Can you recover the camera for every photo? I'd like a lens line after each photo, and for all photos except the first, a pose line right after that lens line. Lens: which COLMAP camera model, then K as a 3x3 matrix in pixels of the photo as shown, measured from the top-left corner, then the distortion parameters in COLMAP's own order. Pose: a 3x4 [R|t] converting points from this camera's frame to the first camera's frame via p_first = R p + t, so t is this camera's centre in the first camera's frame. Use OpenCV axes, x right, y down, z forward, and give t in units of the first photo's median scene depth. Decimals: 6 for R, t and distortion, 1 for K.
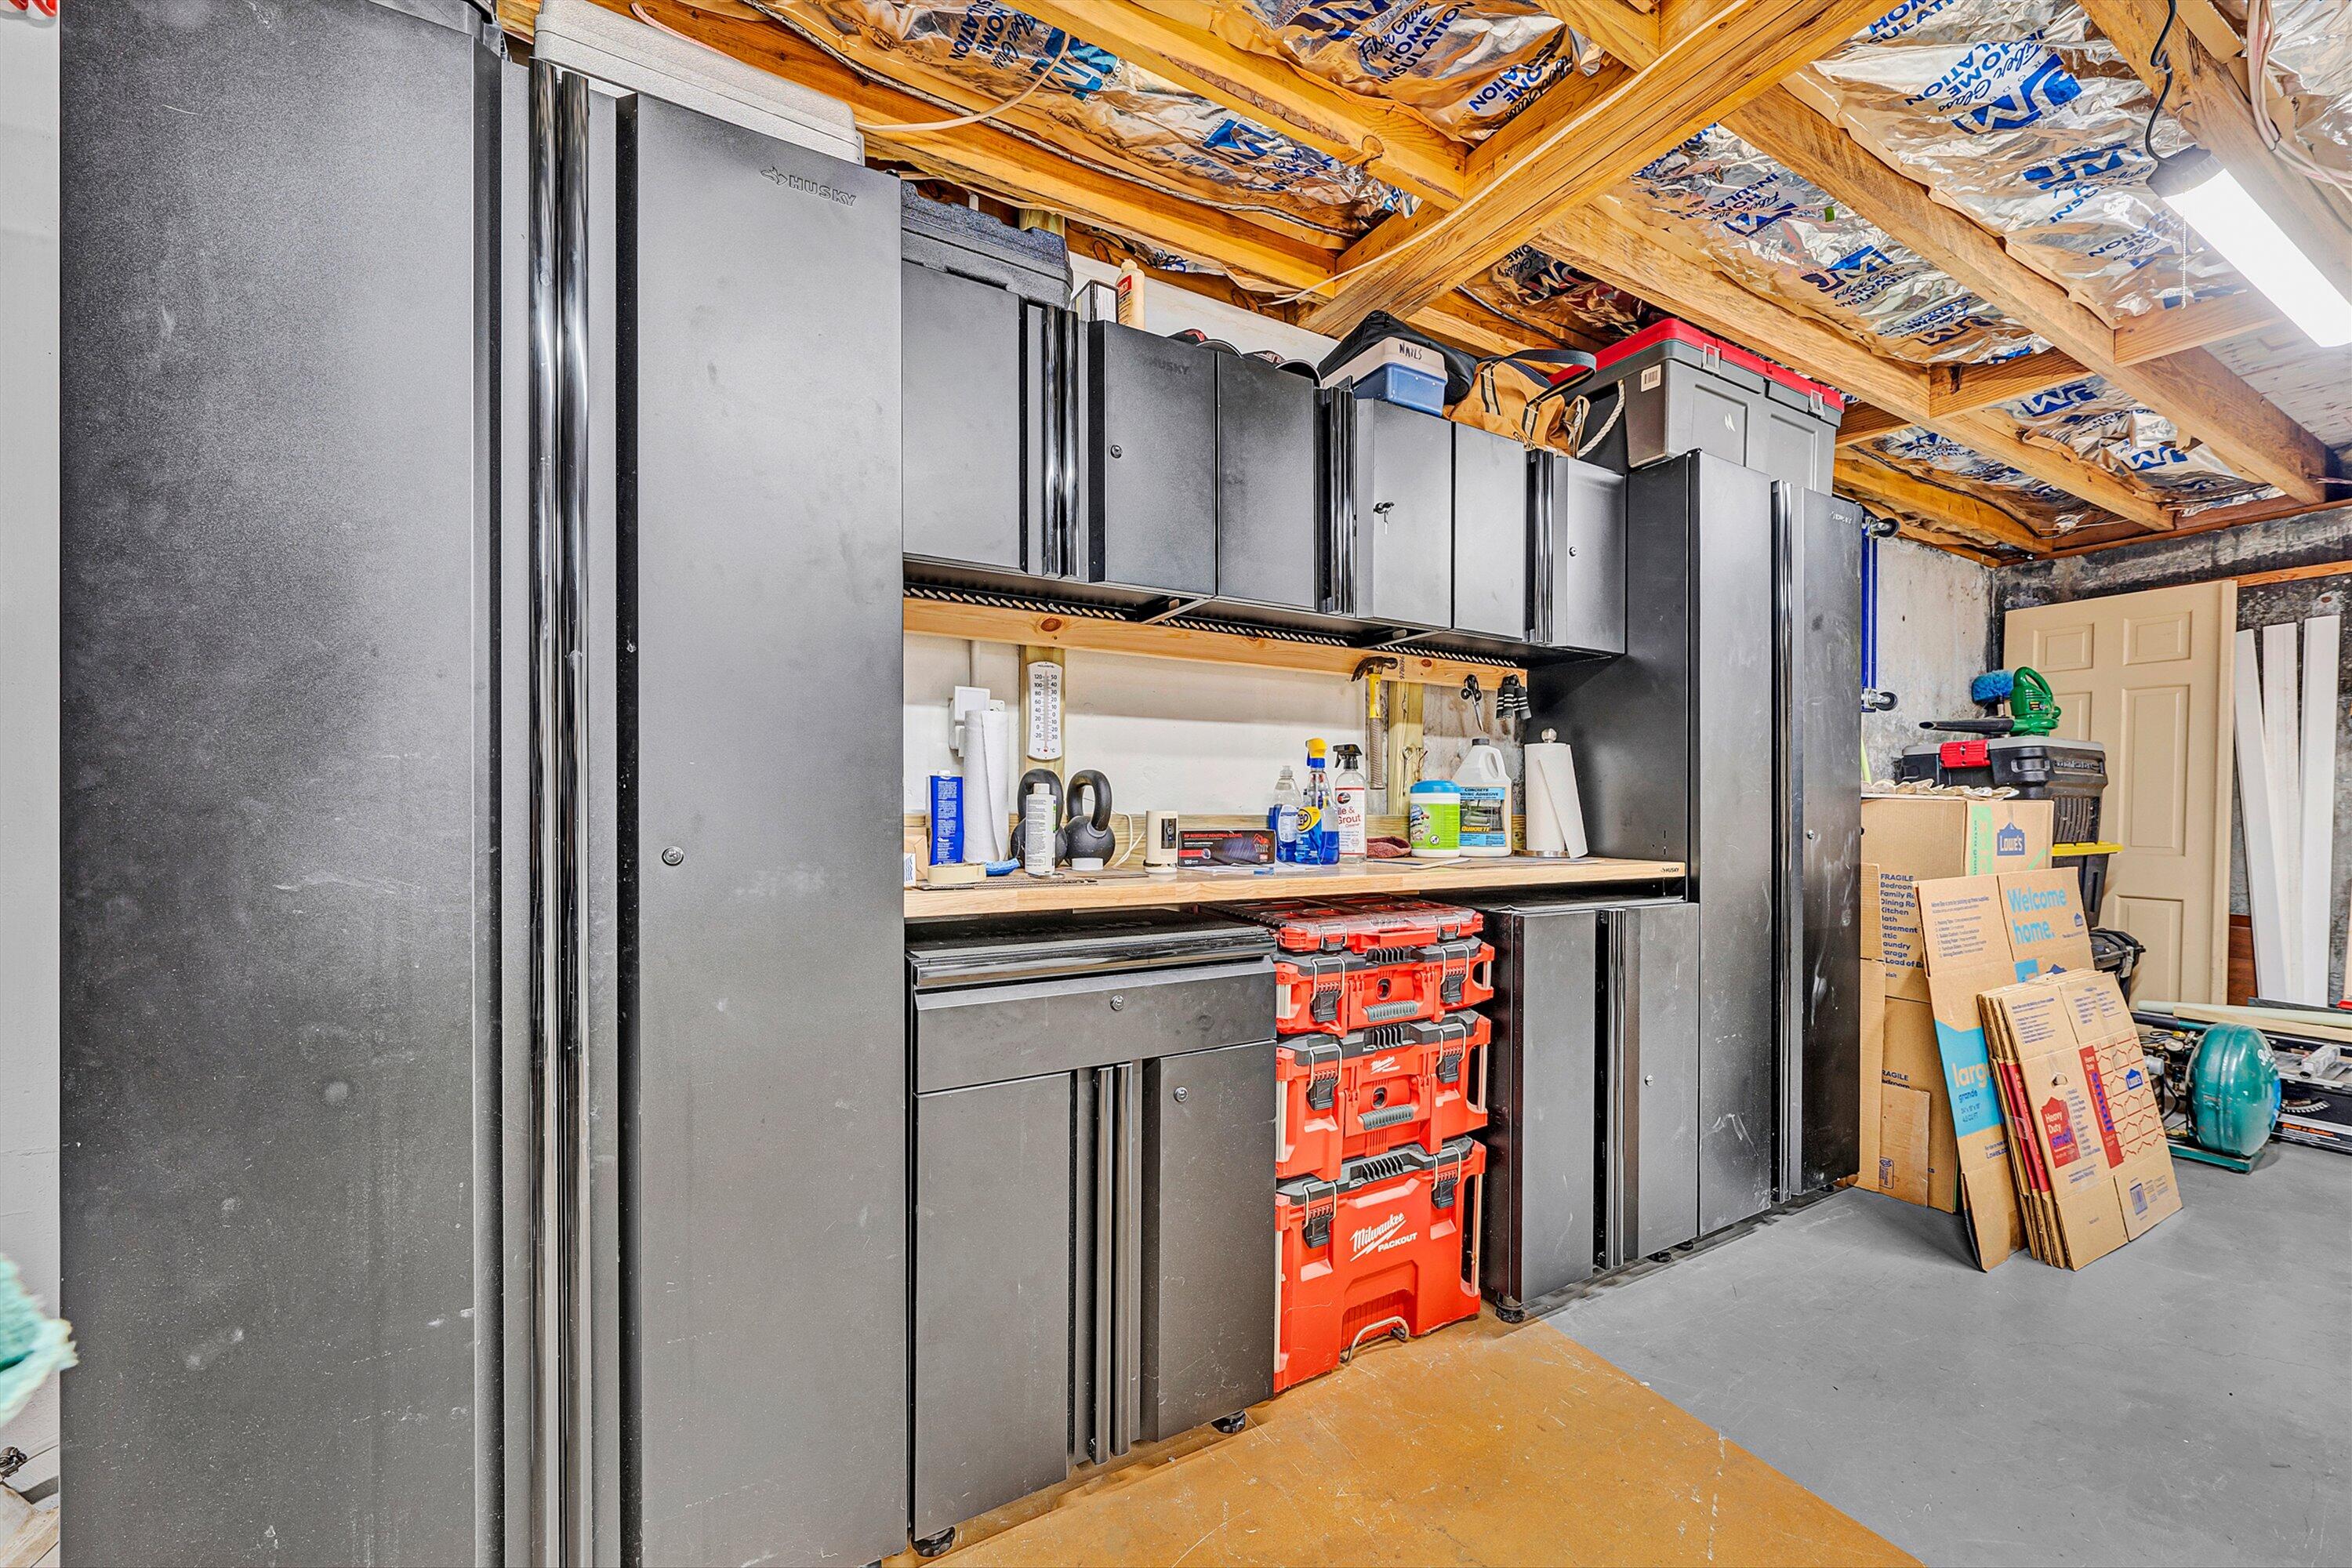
lens RADIAL K [[946.5, 0, 1176.6], [0, 946.5, 805.7], [0, 0, 1]] dist [0.000590, -0.000038]
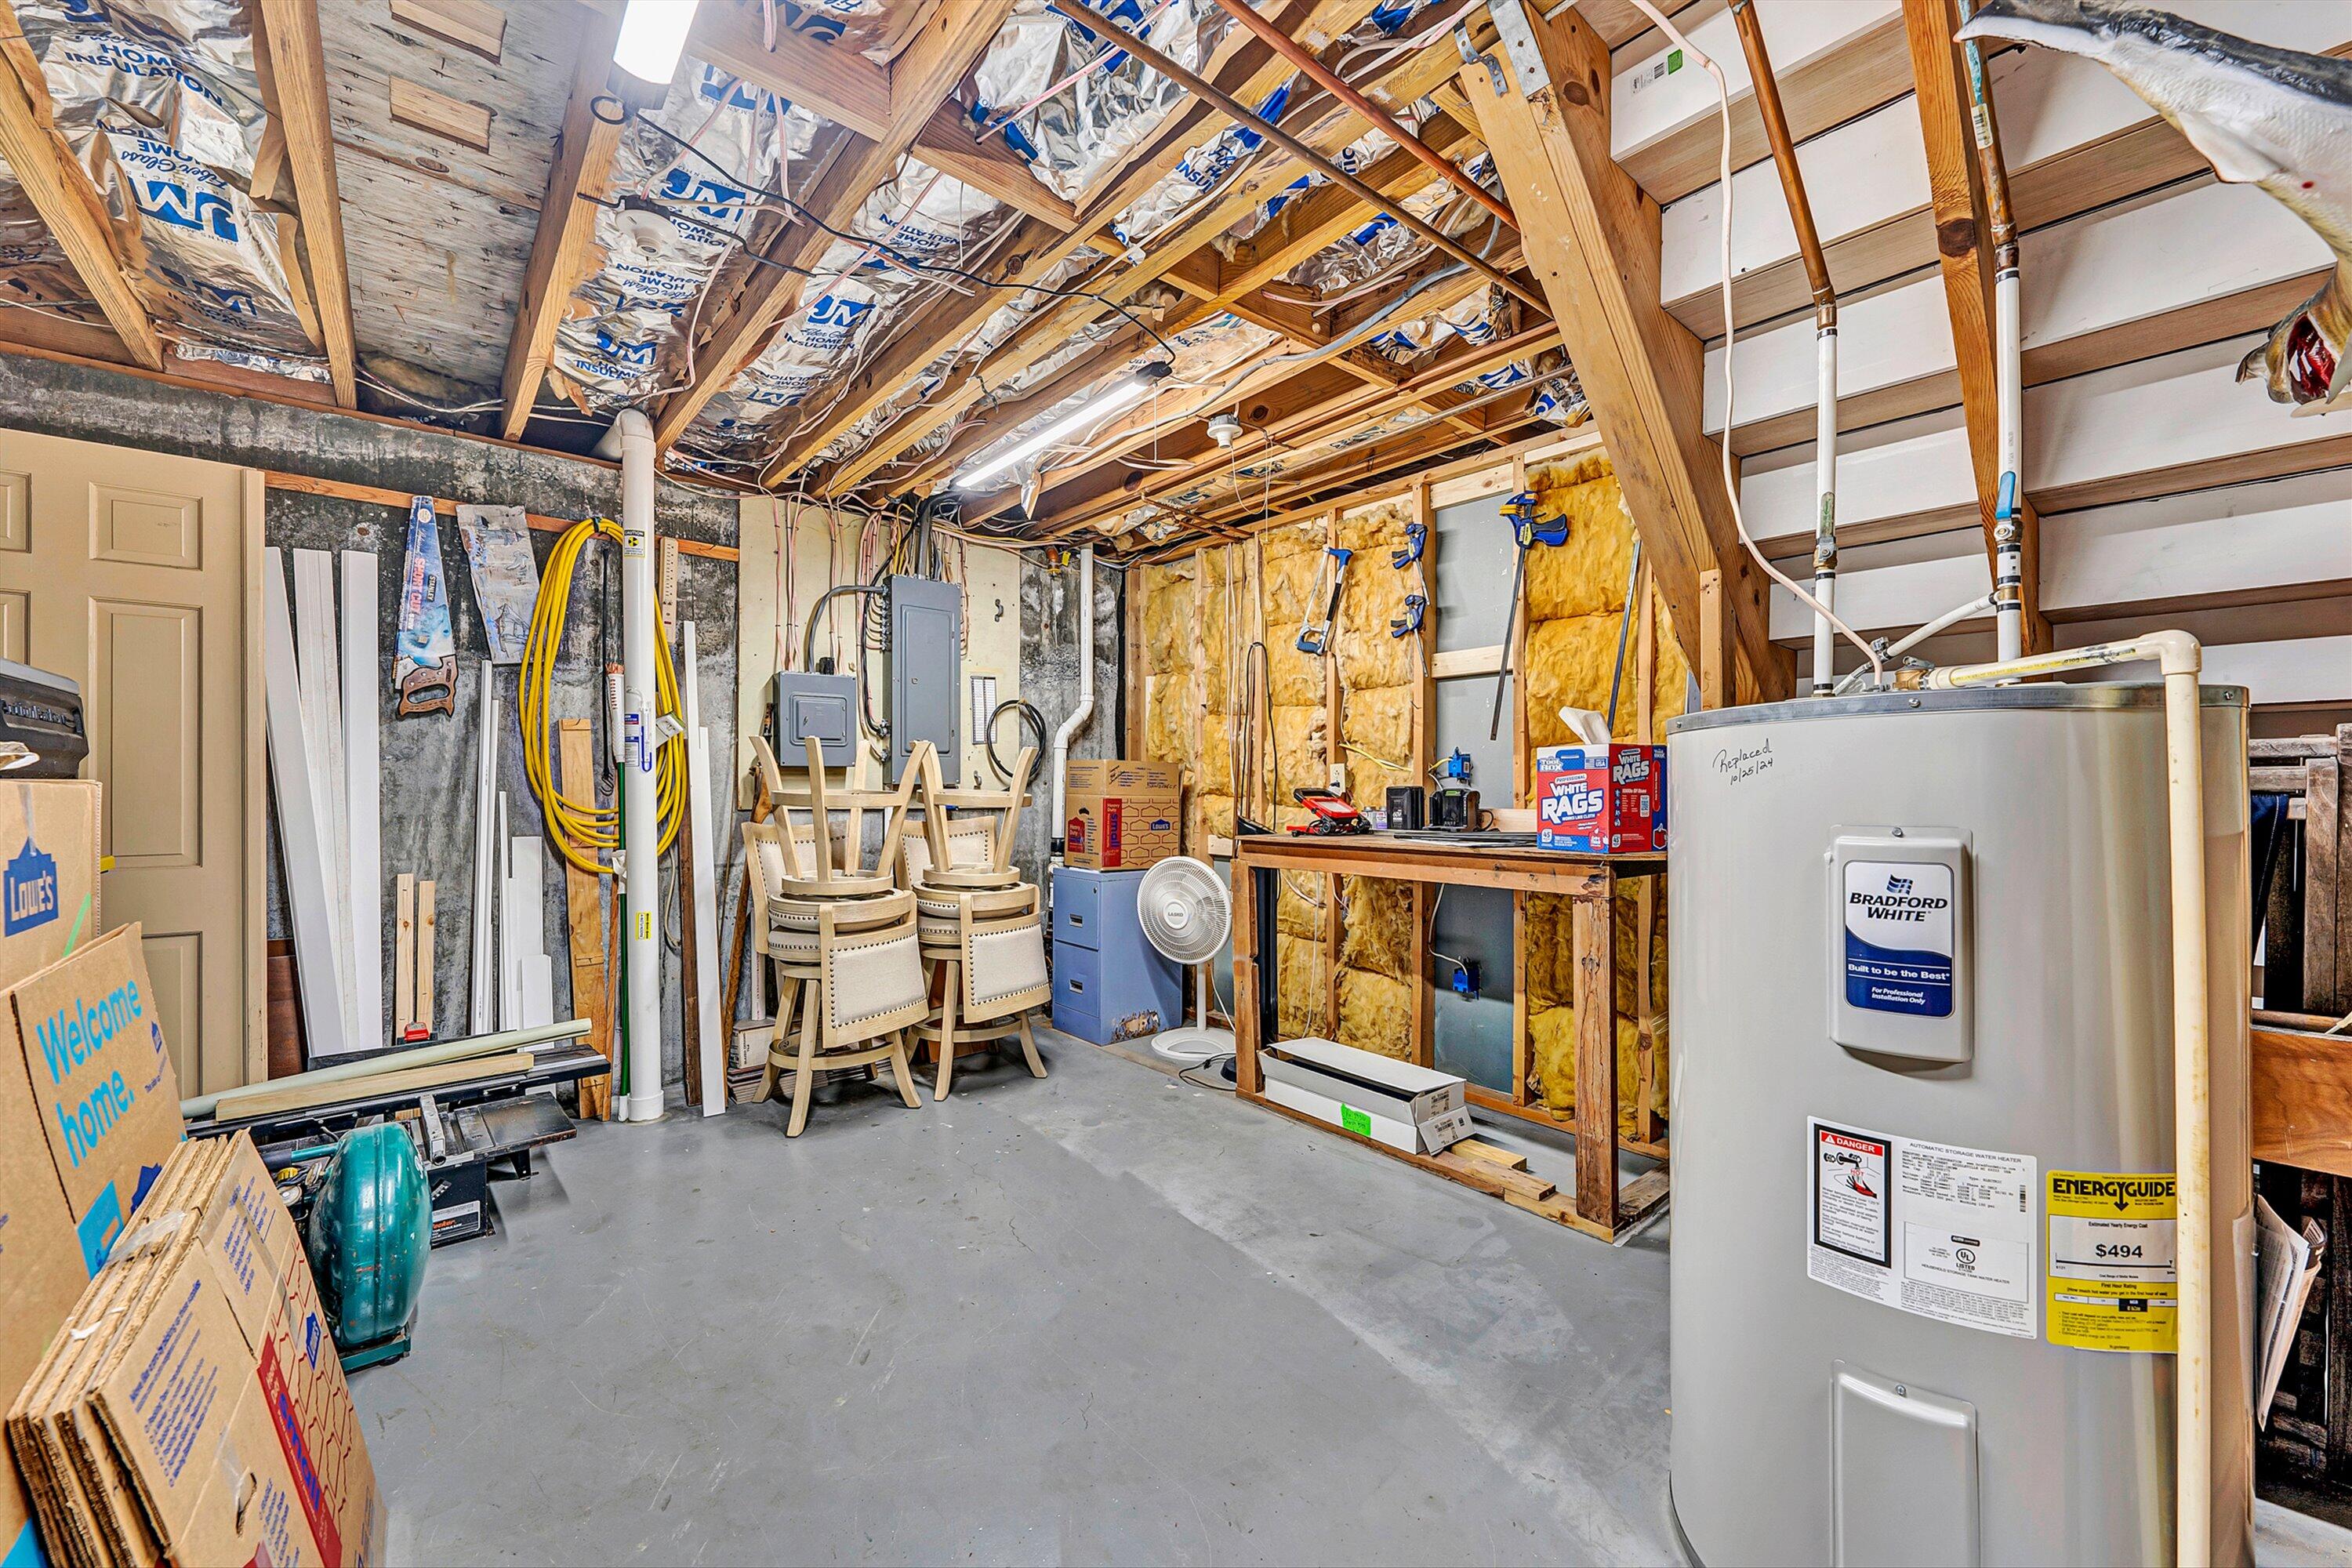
lens RADIAL K [[909.0, 0, 1176.0], [0, 909.0, 784.0], [0, 0, 1]] dist [0.002783, 0.000520]
pose [[-0.173099, -0.004118, 0.984896, 0.325571], [0.011100, 0.999920, 0.006132, -0.000484], [-0.984842, 0.011994, -0.173039, 0.448007]]
